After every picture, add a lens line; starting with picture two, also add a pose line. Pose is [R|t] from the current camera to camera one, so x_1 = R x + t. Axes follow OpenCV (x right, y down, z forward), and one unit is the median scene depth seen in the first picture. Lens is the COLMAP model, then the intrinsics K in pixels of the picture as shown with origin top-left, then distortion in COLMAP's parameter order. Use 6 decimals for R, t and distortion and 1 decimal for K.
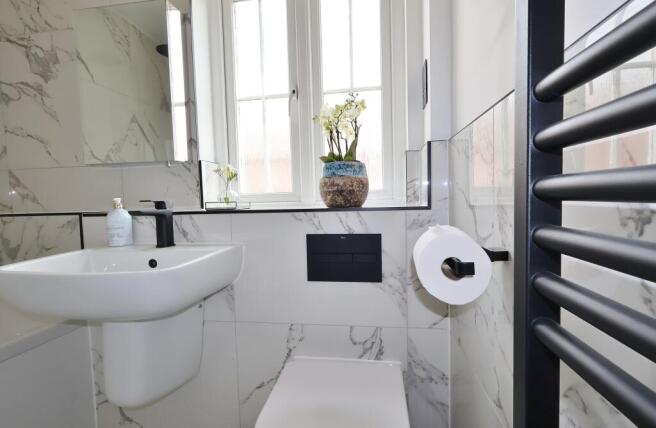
lens RADIAL K [[310.3, 0, 327.6], [0, 310.3, 213.2], [0, 0, 1]] dist [-0.002178, -0.001588]
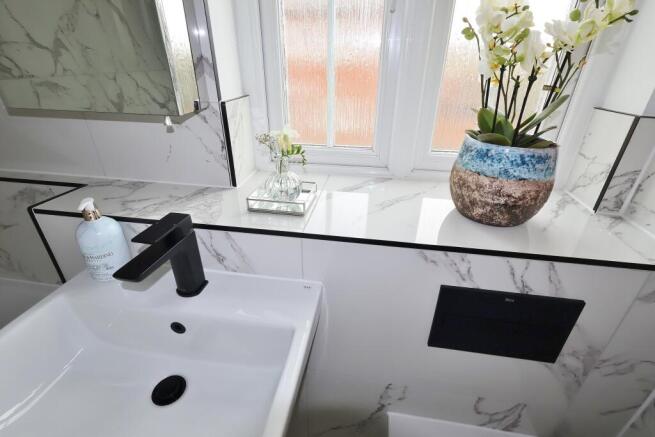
lens RADIAL K [[307.7, 0, 328.1], [0, 307.7, 220.4], [0, 0, 1]] dist [-0.002499, 0.000086]
pose [[0.999276, 0.035942, 0.012496, -0.273646], [-0.037886, 0.909036, 0.414991, -0.254552], [0.003556, -0.415164, 0.909740, 0.516044]]
